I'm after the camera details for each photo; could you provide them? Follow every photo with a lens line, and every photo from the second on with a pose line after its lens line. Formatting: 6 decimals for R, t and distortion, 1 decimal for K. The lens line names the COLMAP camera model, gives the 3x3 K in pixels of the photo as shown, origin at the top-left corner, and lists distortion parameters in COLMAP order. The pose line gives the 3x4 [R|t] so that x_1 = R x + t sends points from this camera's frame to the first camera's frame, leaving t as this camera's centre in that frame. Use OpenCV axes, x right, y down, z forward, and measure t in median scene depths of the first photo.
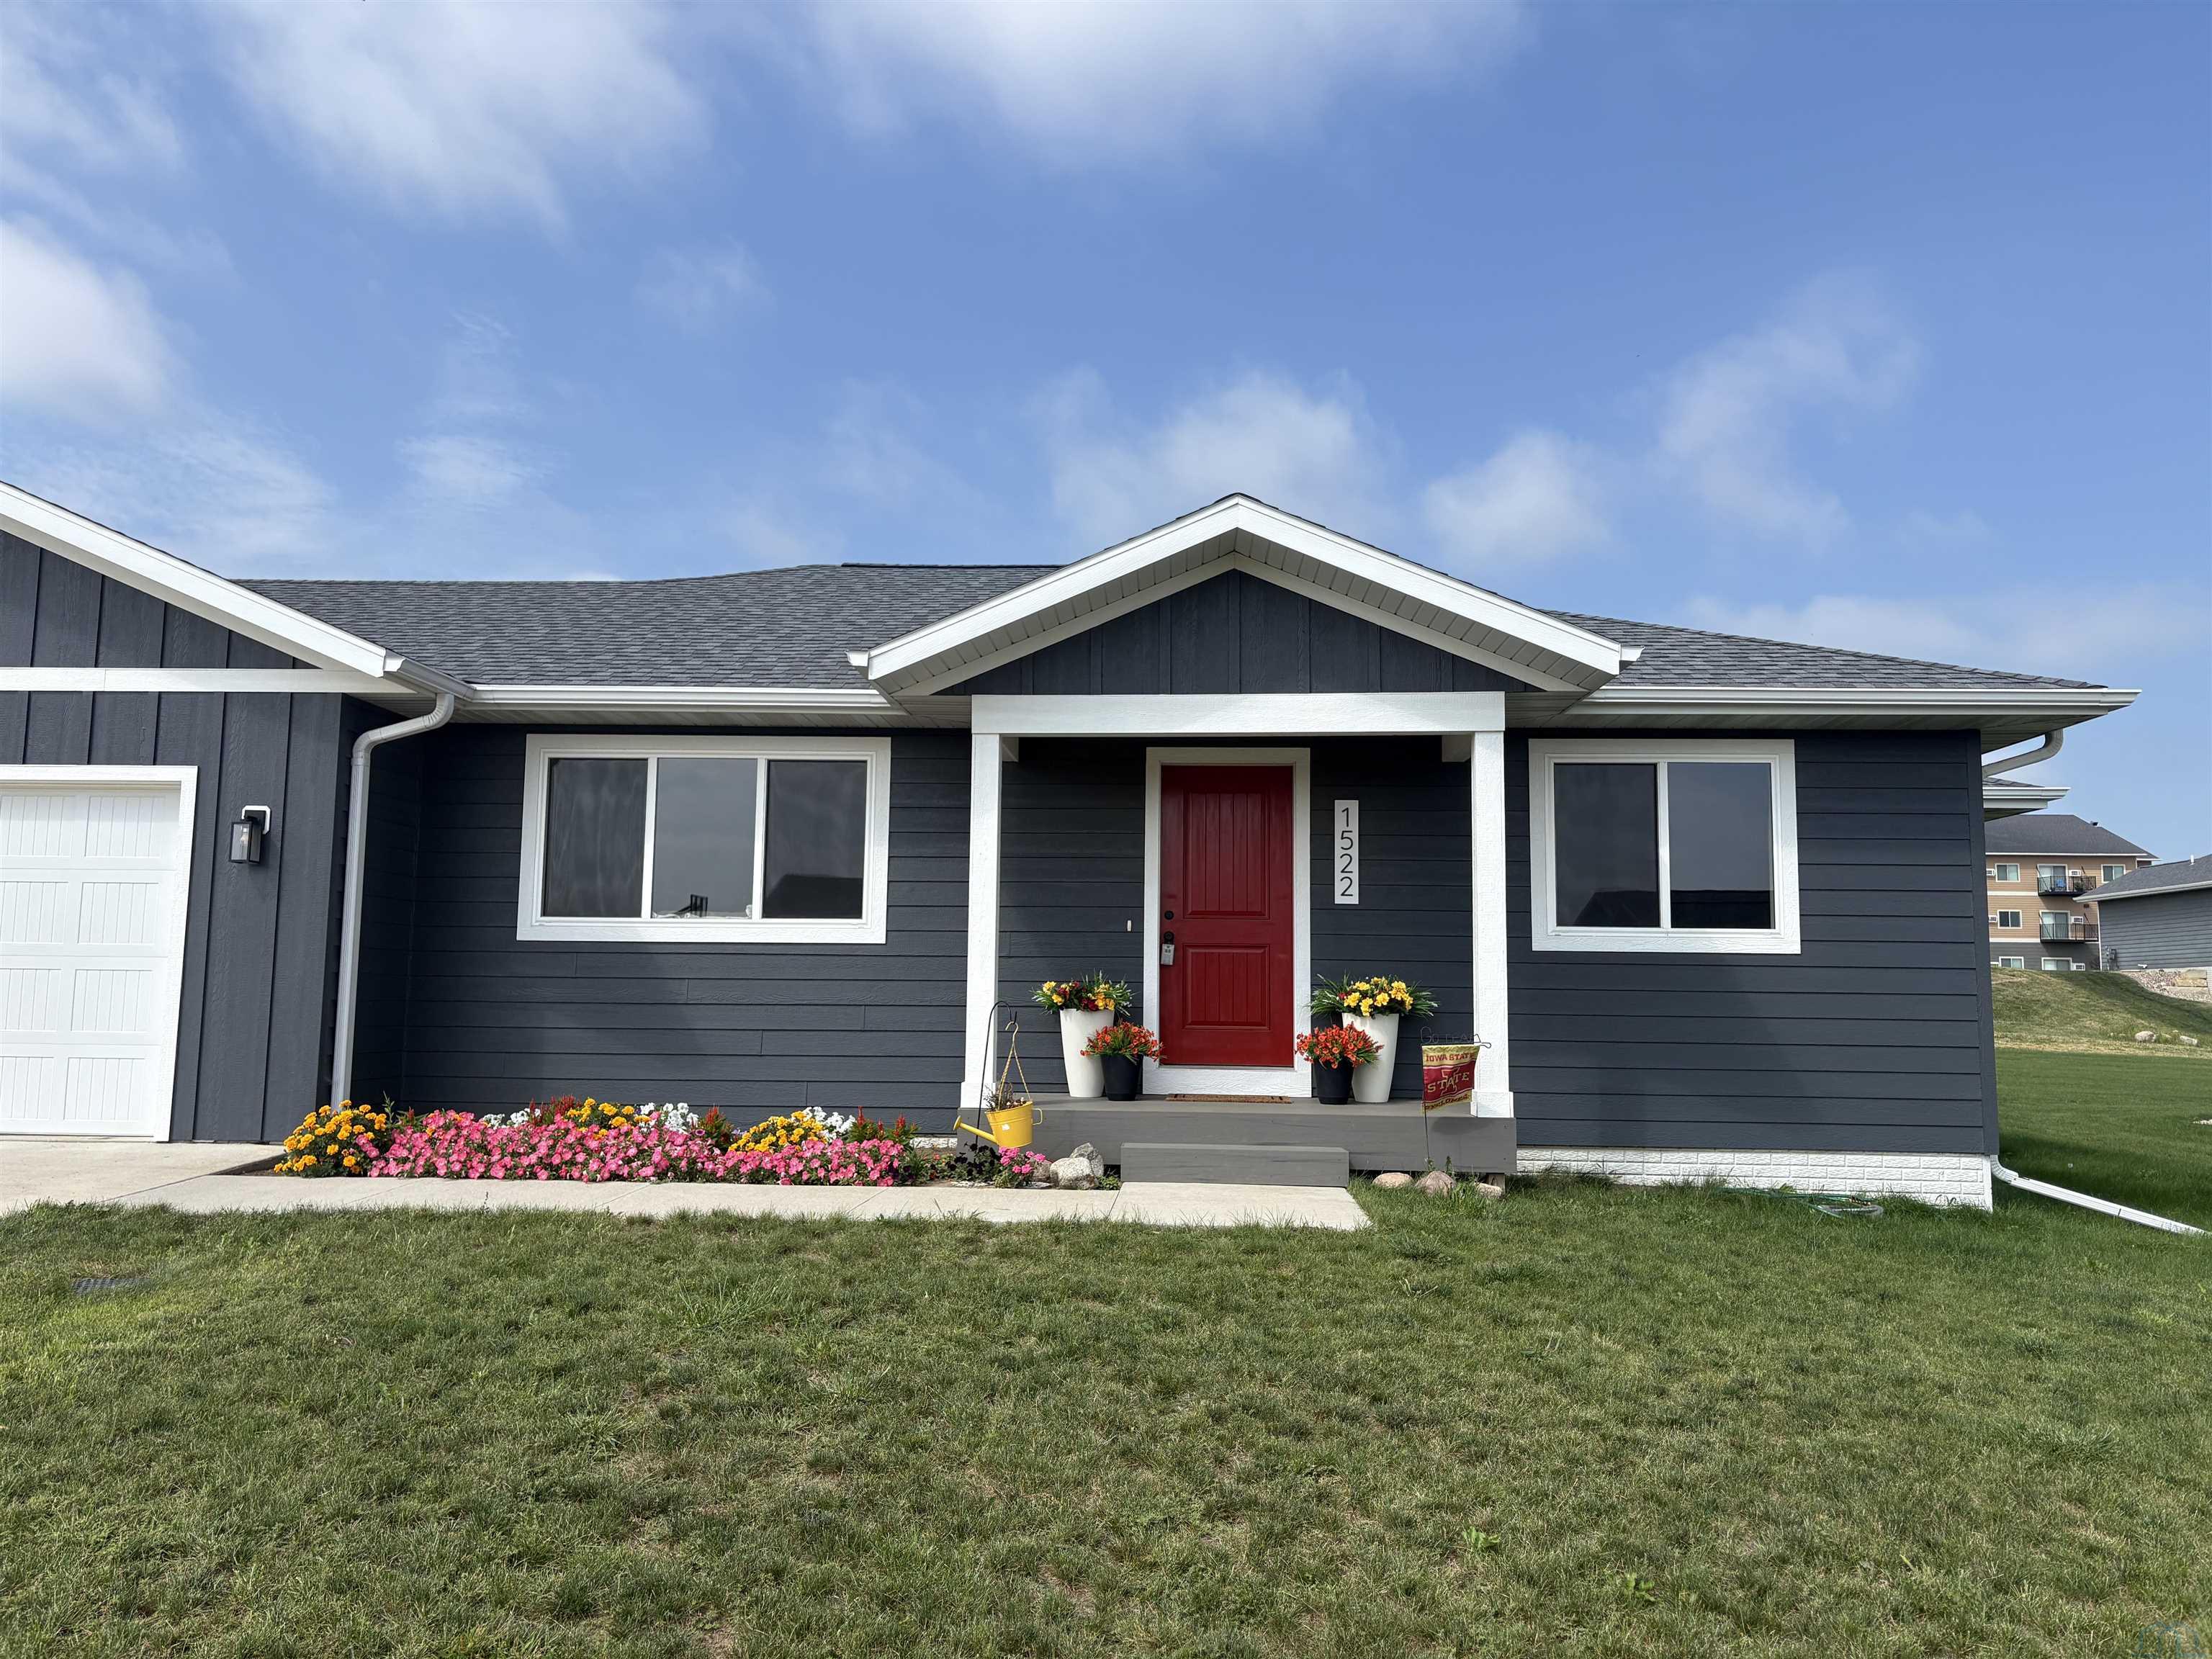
lens RADIAL K [[1661.5, 0, 1103.4], [0, 1661.5, 822.3], [0, 0, 1]] dist [0.034670, -0.002673]
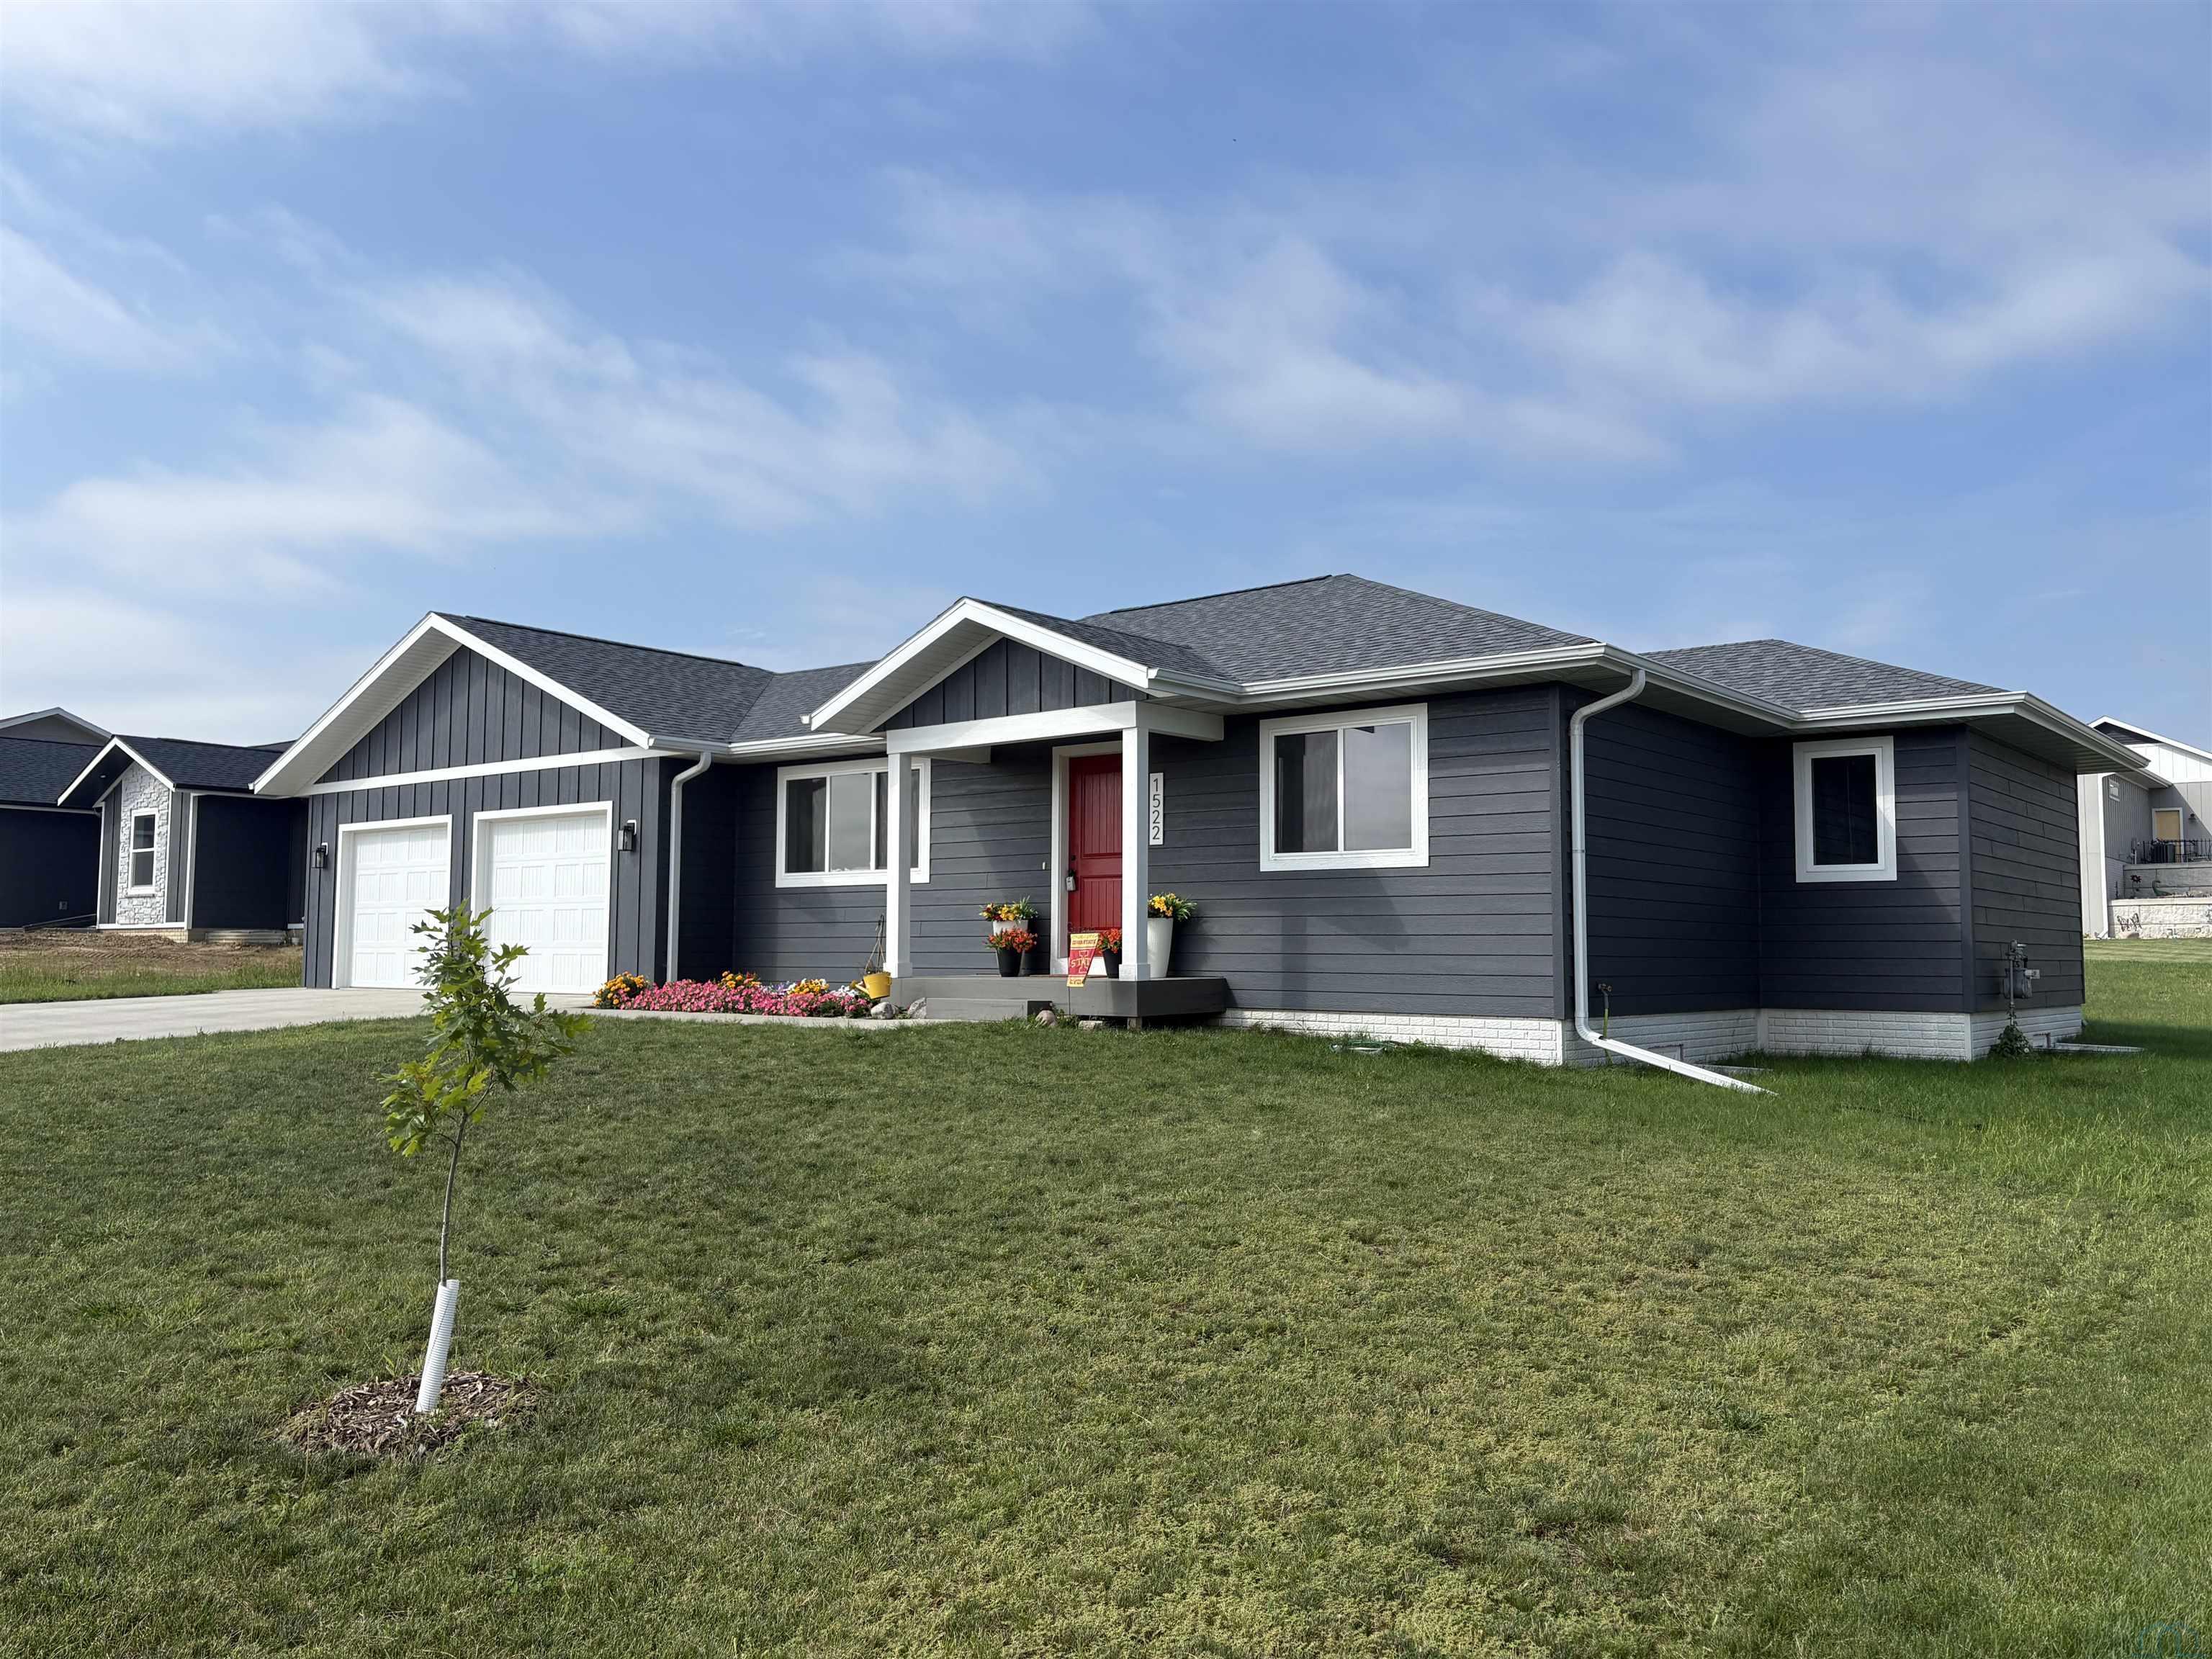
lens RADIAL K [[1702.6, 0, 1083.3], [0, 1702.6, 817.9], [0, 0, 1]] dist [0.080676, -0.036070]
pose [[0.803777, -0.055656, -0.592322, 1.010391], [0.071180, 0.997459, 0.002868, 0.017655], [0.590657, -0.044466, 0.805696, -0.243070]]
